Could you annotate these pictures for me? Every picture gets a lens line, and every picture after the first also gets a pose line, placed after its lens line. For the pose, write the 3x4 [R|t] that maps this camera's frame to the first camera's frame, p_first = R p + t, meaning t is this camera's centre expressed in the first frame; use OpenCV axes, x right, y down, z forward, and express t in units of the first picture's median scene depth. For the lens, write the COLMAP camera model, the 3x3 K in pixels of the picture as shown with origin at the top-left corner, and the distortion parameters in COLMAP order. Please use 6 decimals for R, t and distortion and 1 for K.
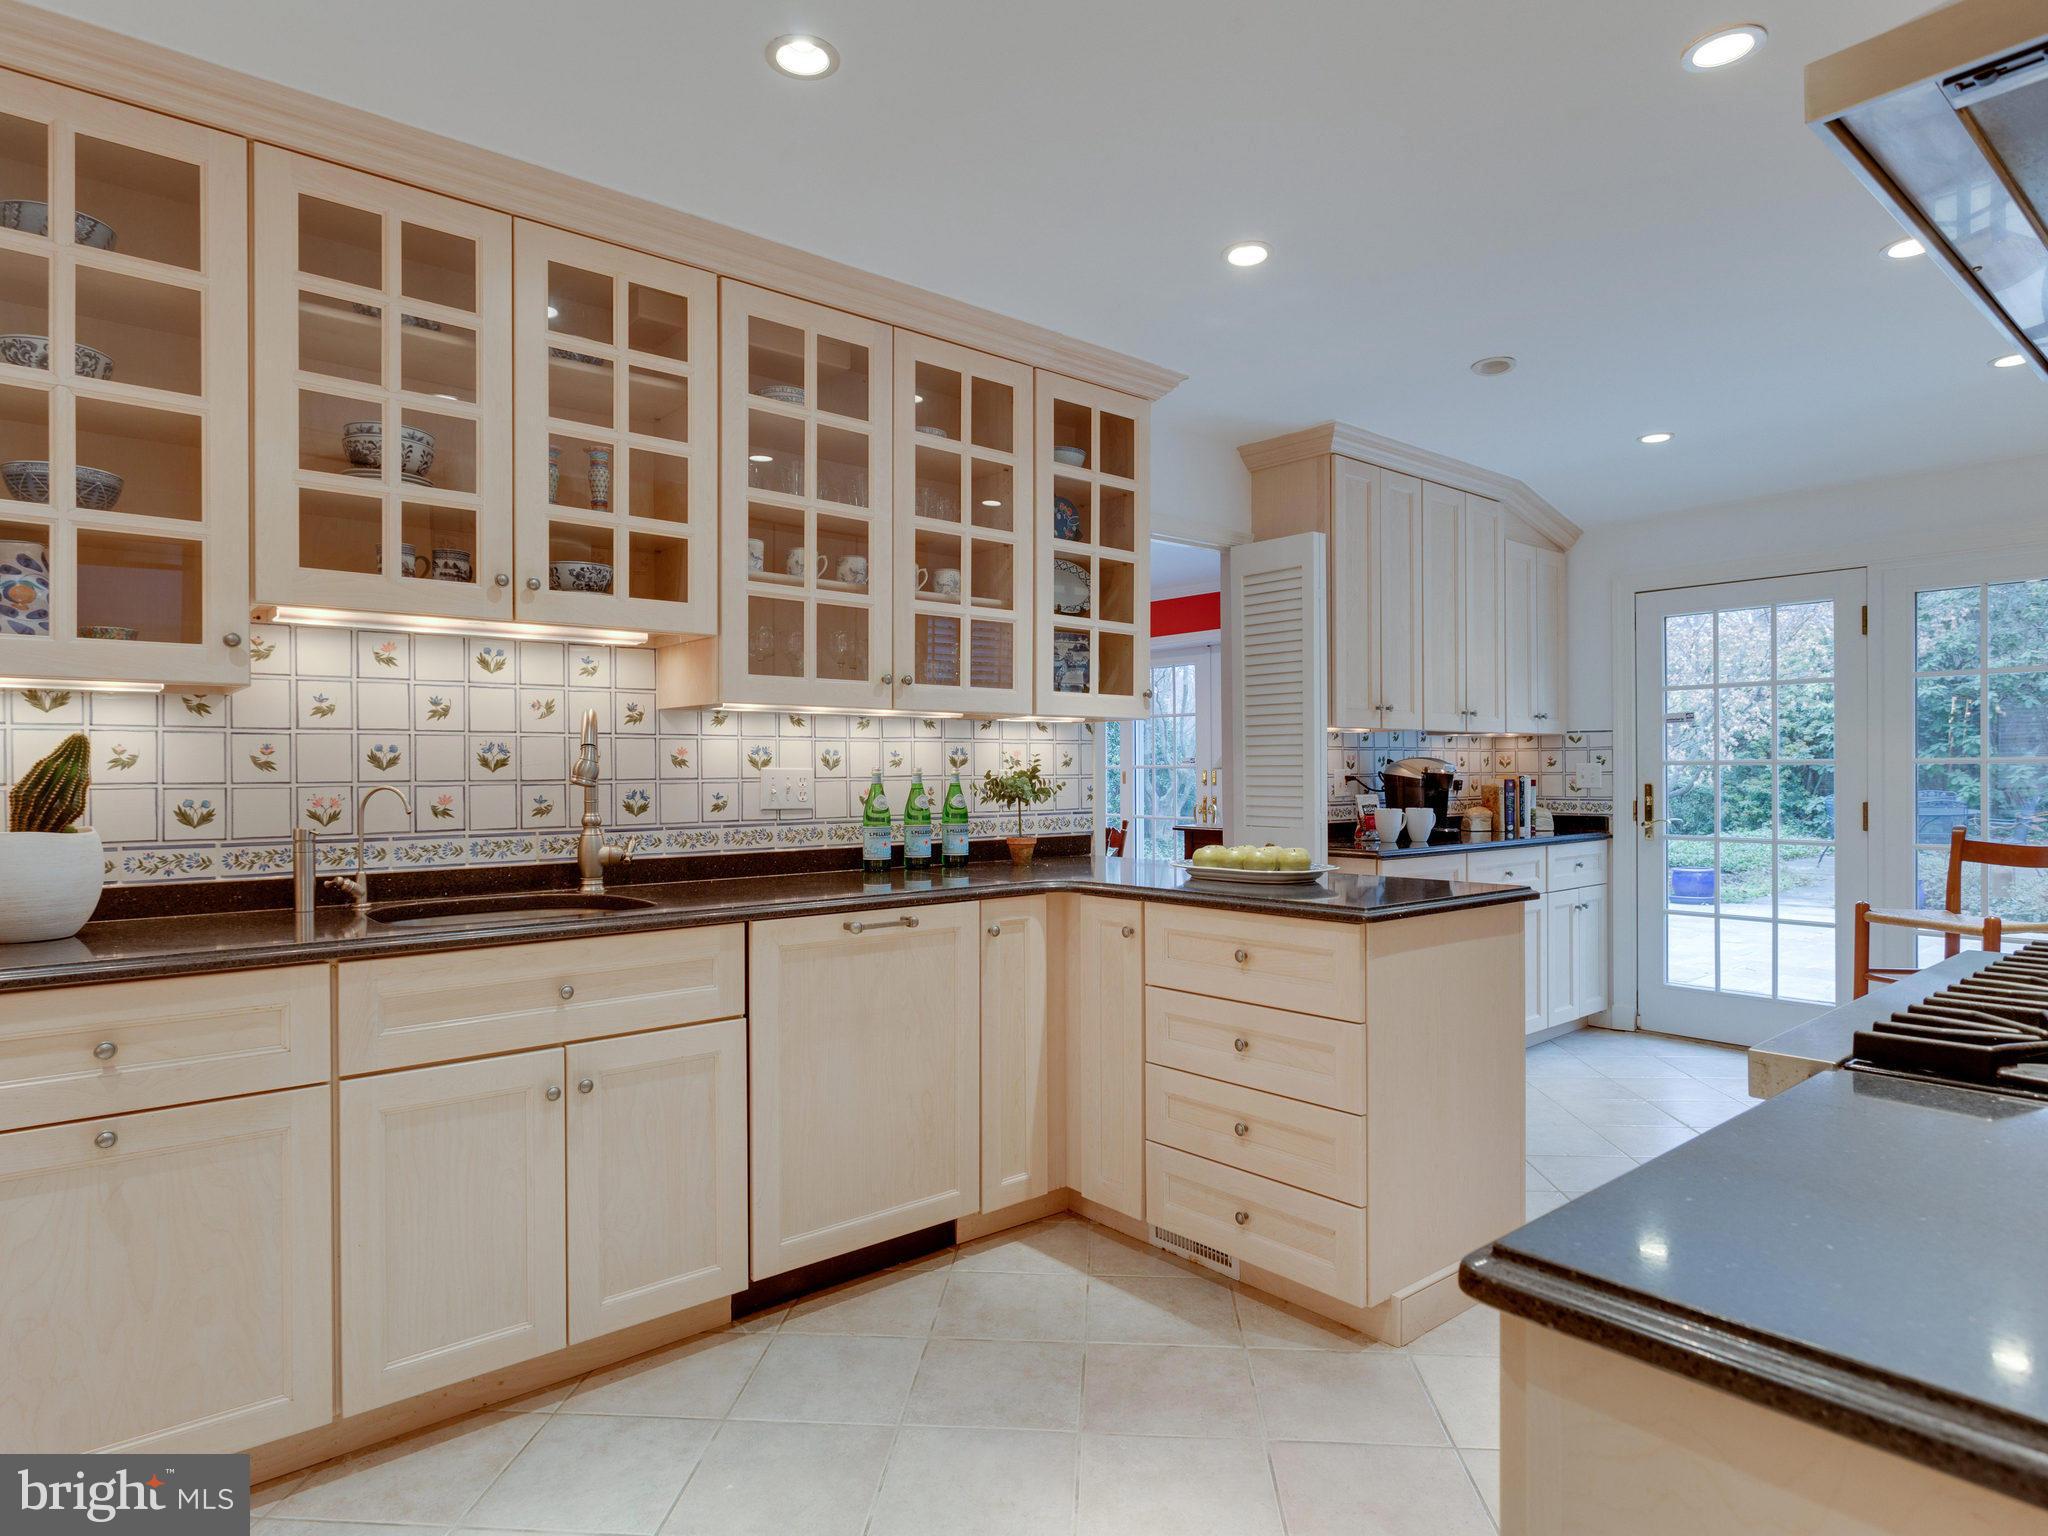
lens RADIAL K [[1119.2, 0, 956.9], [0, 1119.2, 774.8], [0, 0, 1]] dist [0.001885, -0.000595]
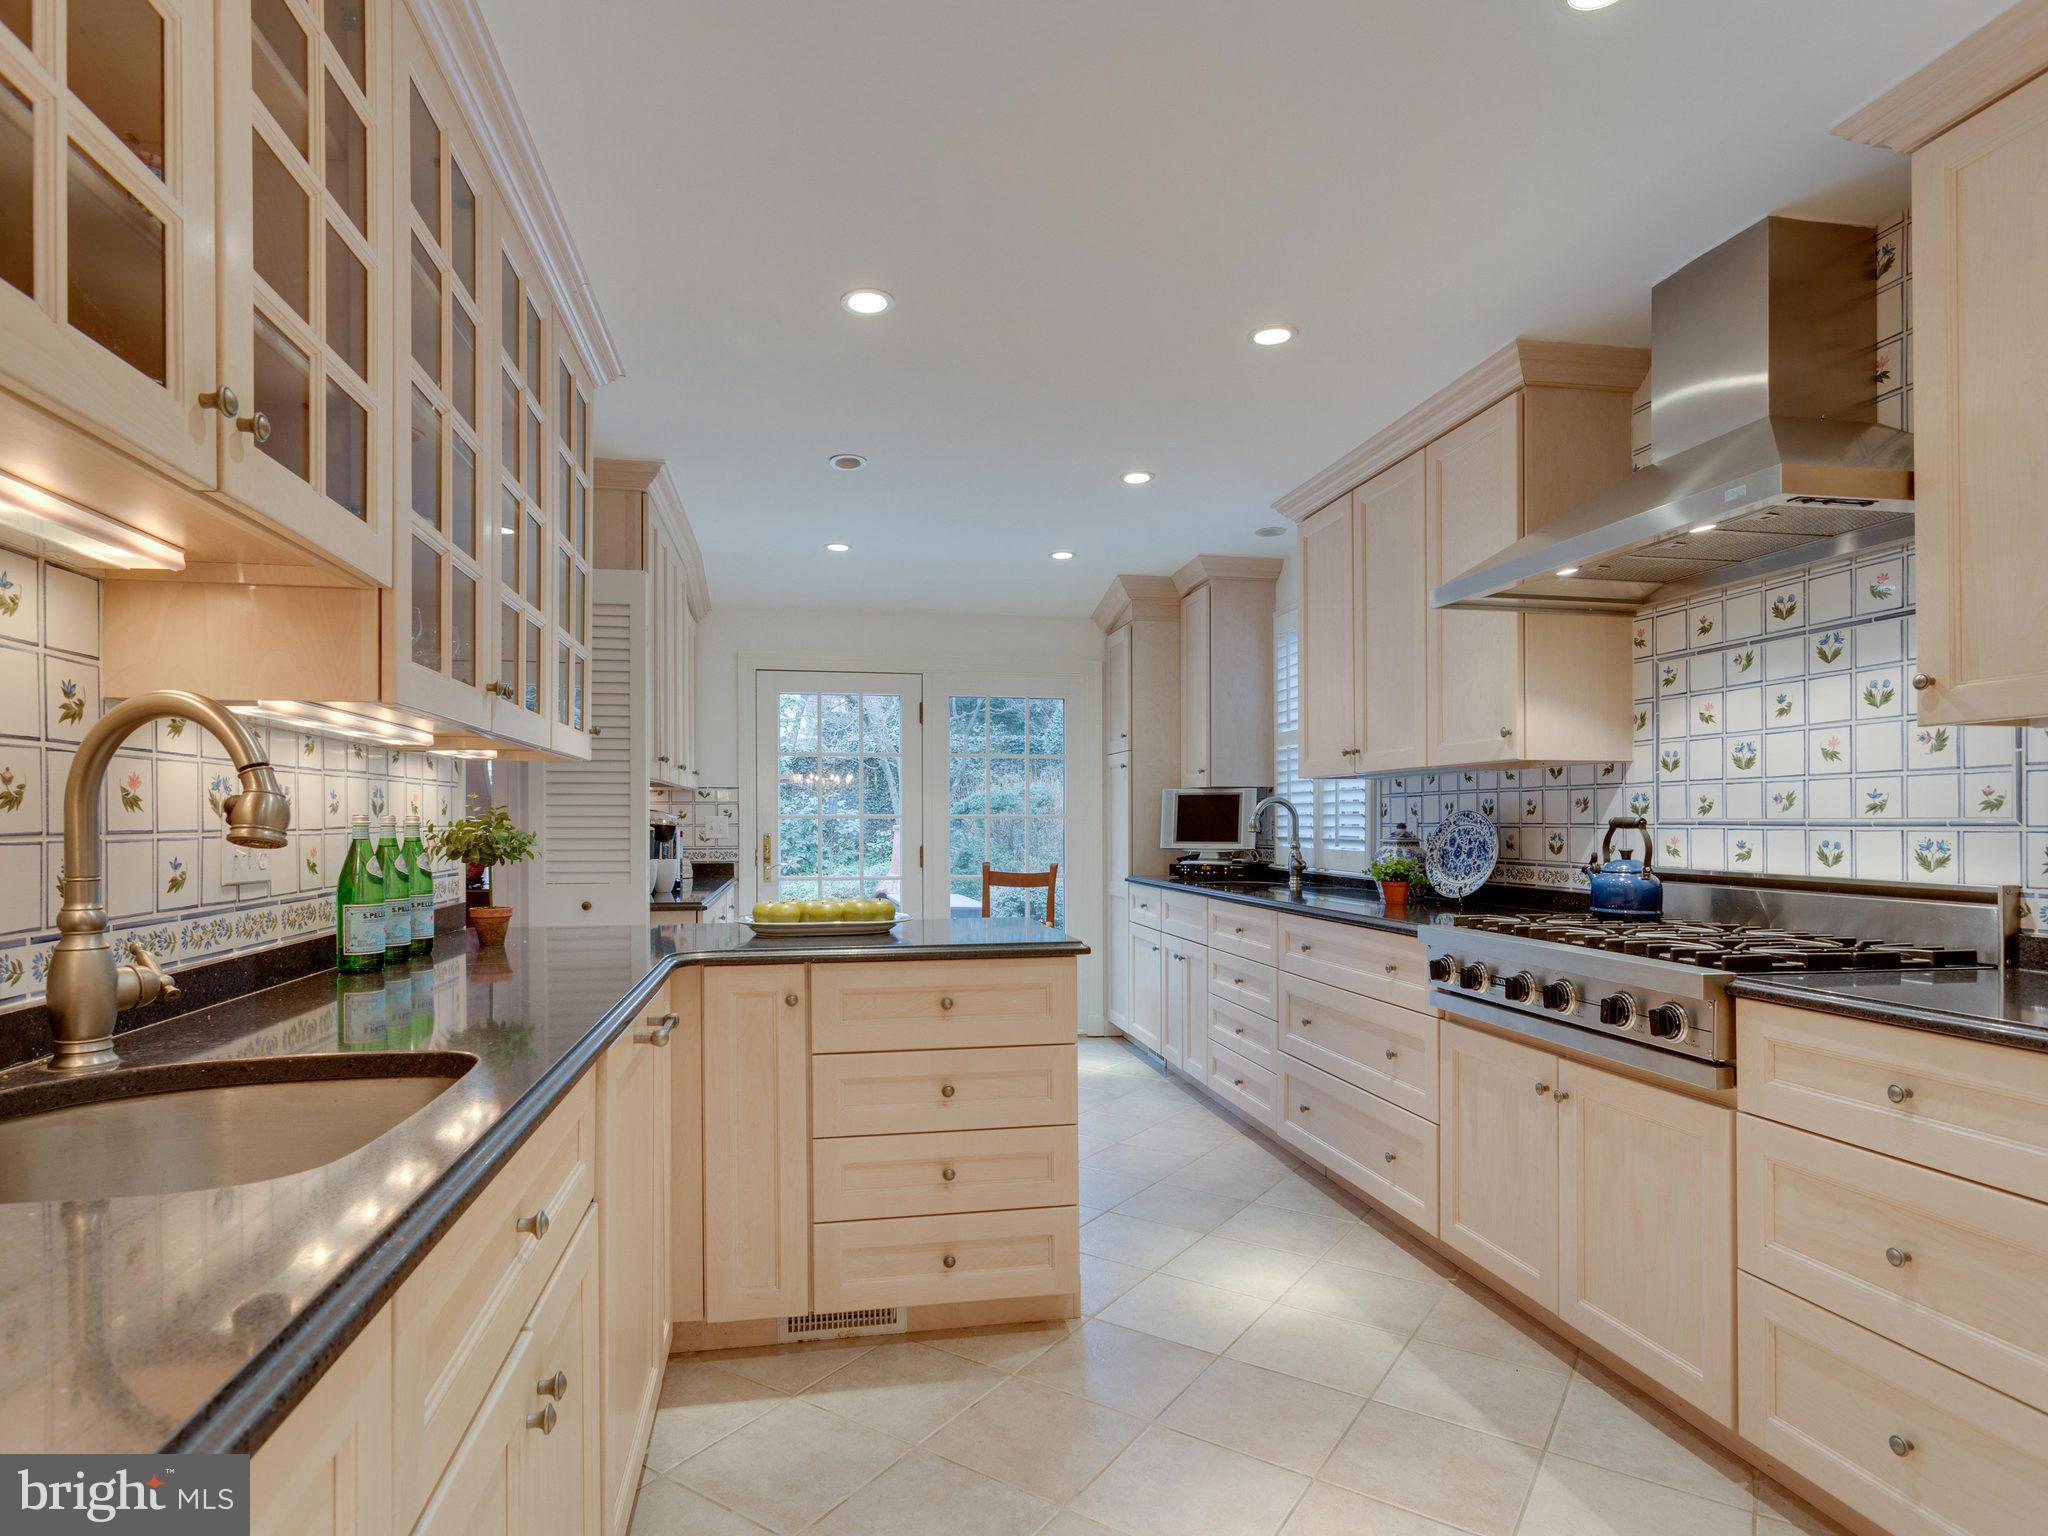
lens RADIAL K [[1119.2, 0, 984.2], [0, 1119.2, 819.1], [0, 0, 1]] dist [0.001885, -0.000595]
pose [[0.492272, 0.004913, 0.870428, -0.523662], [0.001954, 0.999975, -0.006749, 0.001617], [-0.870439, 0.005023, 0.492250, 0.399589]]
